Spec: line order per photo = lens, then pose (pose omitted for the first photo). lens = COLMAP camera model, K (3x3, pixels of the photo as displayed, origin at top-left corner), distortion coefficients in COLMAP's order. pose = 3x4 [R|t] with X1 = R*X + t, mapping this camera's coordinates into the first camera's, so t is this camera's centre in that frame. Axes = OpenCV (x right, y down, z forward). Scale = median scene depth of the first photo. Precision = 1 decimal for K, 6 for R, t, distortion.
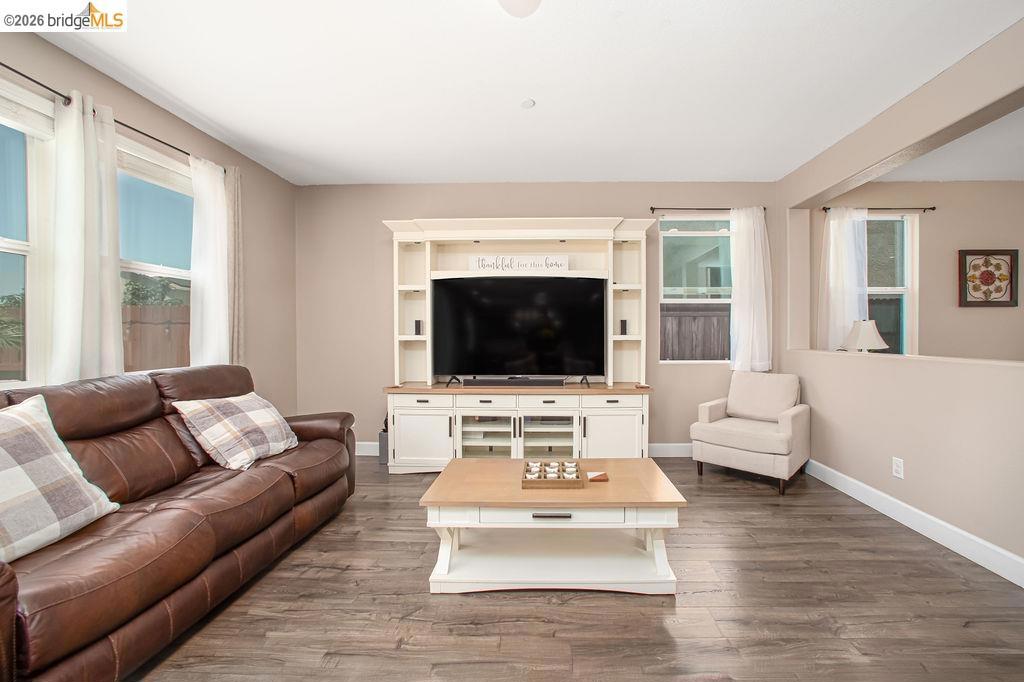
lens RADIAL K [[415.3, 0, 487.1], [0, 415.3, 338.1], [0, 0, 1]] dist [-0.019083, 0.004980]
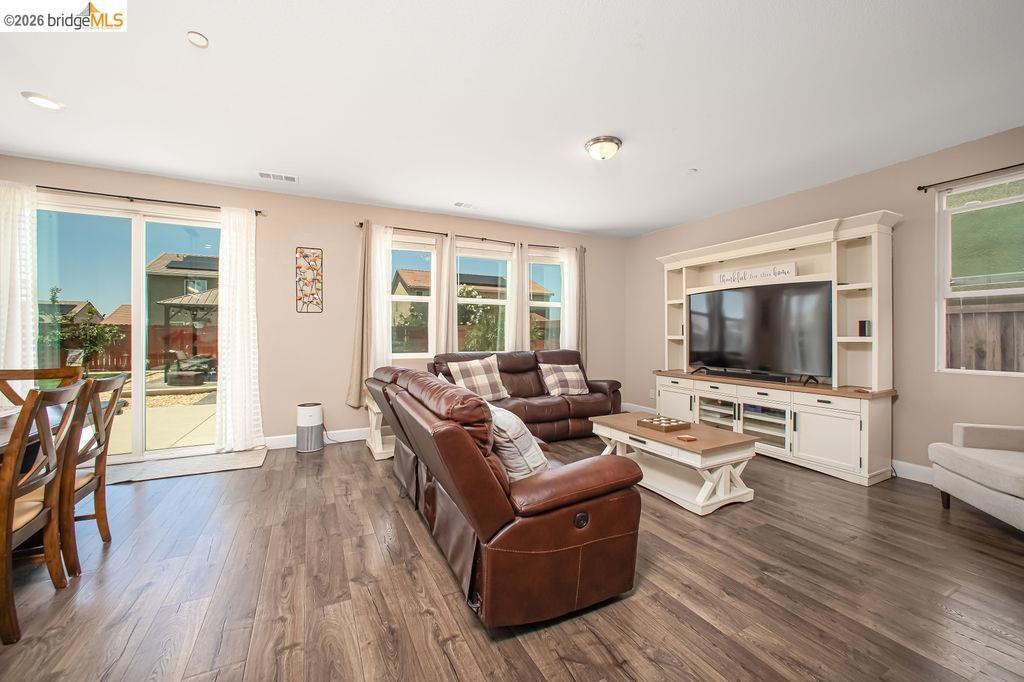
lens RADIAL K [[415.3, 0, 503.2], [0, 415.3, 333.5], [0, 0, 1]] dist [-0.019083, 0.004980]
pose [[0.449766, 0.000401, -0.893146, 0.843656], [-0.011762, 0.999916, -0.005474, 0.000075], [0.893069, 0.012967, 0.449733, -0.159564]]
